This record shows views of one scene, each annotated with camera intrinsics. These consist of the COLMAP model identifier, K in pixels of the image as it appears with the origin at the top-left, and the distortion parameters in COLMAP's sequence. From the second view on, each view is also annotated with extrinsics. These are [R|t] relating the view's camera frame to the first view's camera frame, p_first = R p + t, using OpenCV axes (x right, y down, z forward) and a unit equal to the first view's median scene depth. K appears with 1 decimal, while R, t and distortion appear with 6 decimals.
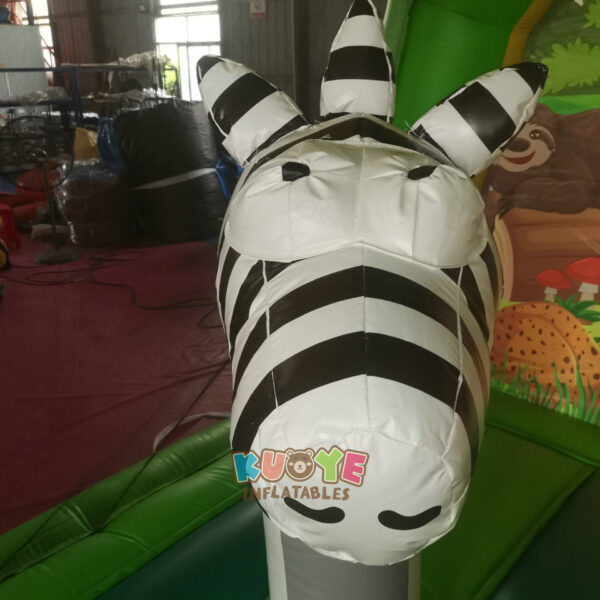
lens RADIAL K [[617.1, 0, 303.1], [0, 617.1, 298.7], [0, 0, 1]] dist [0.064984, -0.088956]
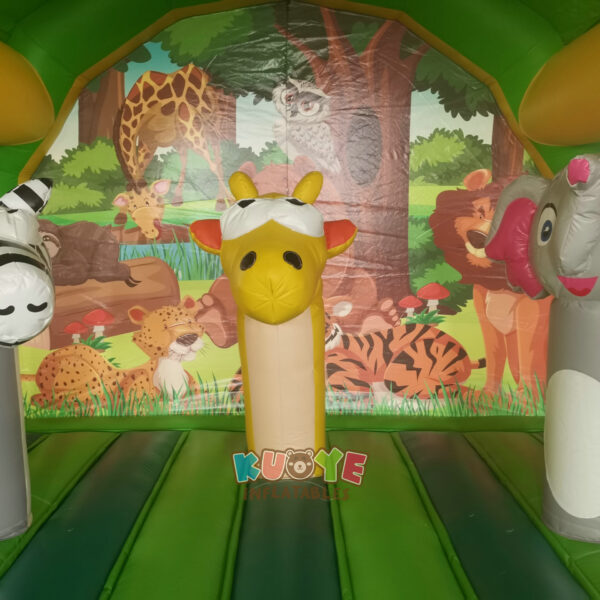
lens RADIAL K [[608.9, 0, 300.1], [0, 608.9, 298.3], [0, 0, 1]] dist [0.064996, -0.072245]
pose [[0.728070, -0.086386, 0.680038, -0.212582], [0.243921, 0.959748, -0.139232, 0.236416], [-0.640638, 0.267246, 0.719835, -0.452299]]
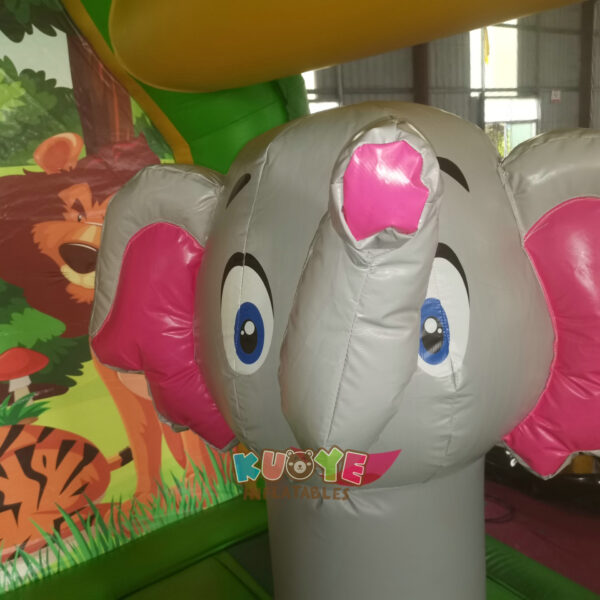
lens RADIAL K [[617.1, 0, 303.1], [0, 617.1, 298.7], [0, 0, 1]] dist [0.064984, -0.088956]
pose [[0.196908, -0.234063, 0.952072, 0.336226], [0.412435, 0.900756, 0.136147, 0.062555], [-0.889452, 0.365860, 0.273901, -0.193529]]
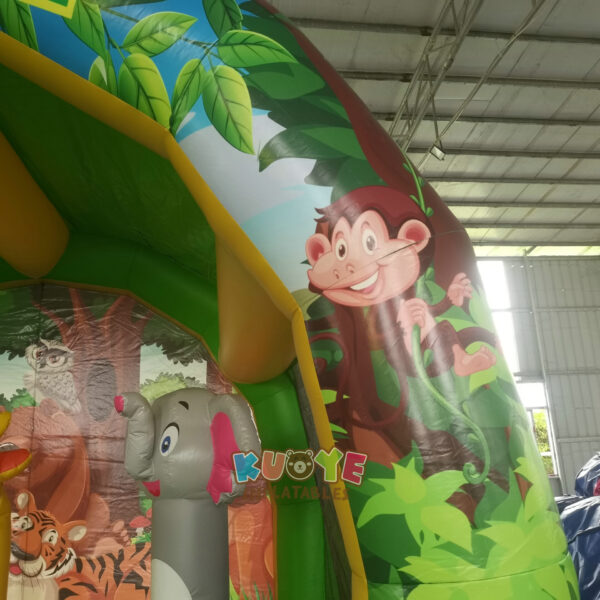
lens RADIAL K [[608.9, 0, 300.1], [0, 608.9, 298.3], [0, 0, 1]] dist [0.064996, -0.072245]
pose [[0.655952, 0.158088, 0.738062, -0.069705], [0.315926, 0.830546, -0.458676, 0.504696], [-0.685505, 0.534043, 0.494854, -1.015160]]
